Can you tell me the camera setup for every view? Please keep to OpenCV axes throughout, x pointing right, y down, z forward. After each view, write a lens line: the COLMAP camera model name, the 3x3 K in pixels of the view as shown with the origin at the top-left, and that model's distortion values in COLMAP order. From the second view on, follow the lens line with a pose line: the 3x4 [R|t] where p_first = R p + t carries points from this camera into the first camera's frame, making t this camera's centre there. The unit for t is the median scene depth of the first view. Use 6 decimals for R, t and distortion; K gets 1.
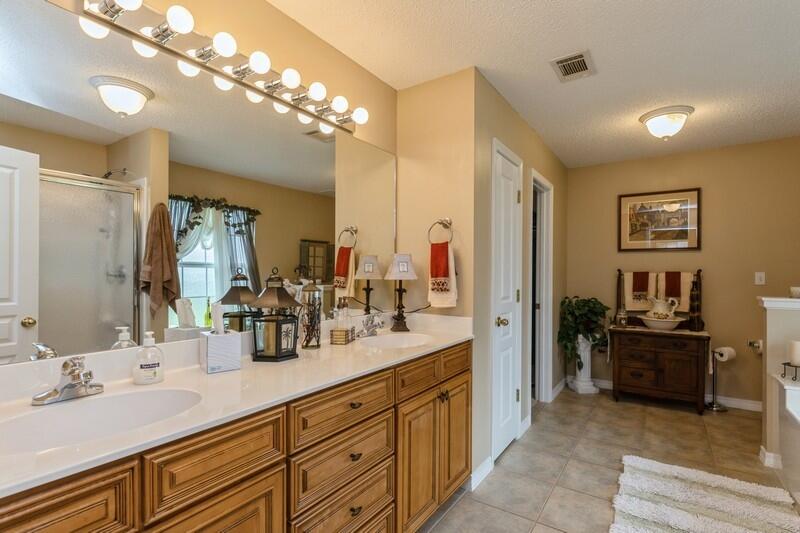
lens RADIAL K [[398.6, 0, 400.0], [0, 398.6, 266.5], [0, 0, 1]] dist [-0.001296, -0.000287]
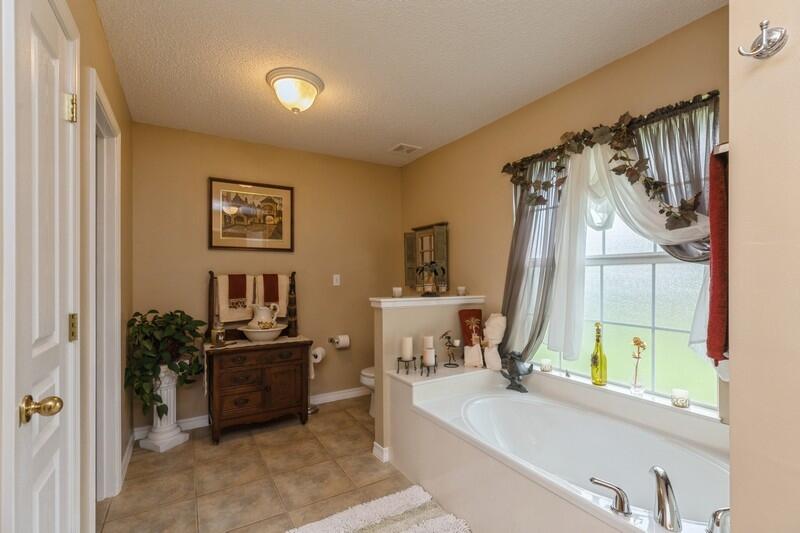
lens RADIAL K [[361.1, 0, 401.8], [0, 361.1, 276.2], [0, 0, 1]] dist [0.001955, 0.000210]
pose [[0.418253, -0.007297, 0.908301, 0.064941], [-0.005653, 0.999927, 0.010636, 0.007495], [-0.908313, -0.009583, 0.418181, 0.394309]]
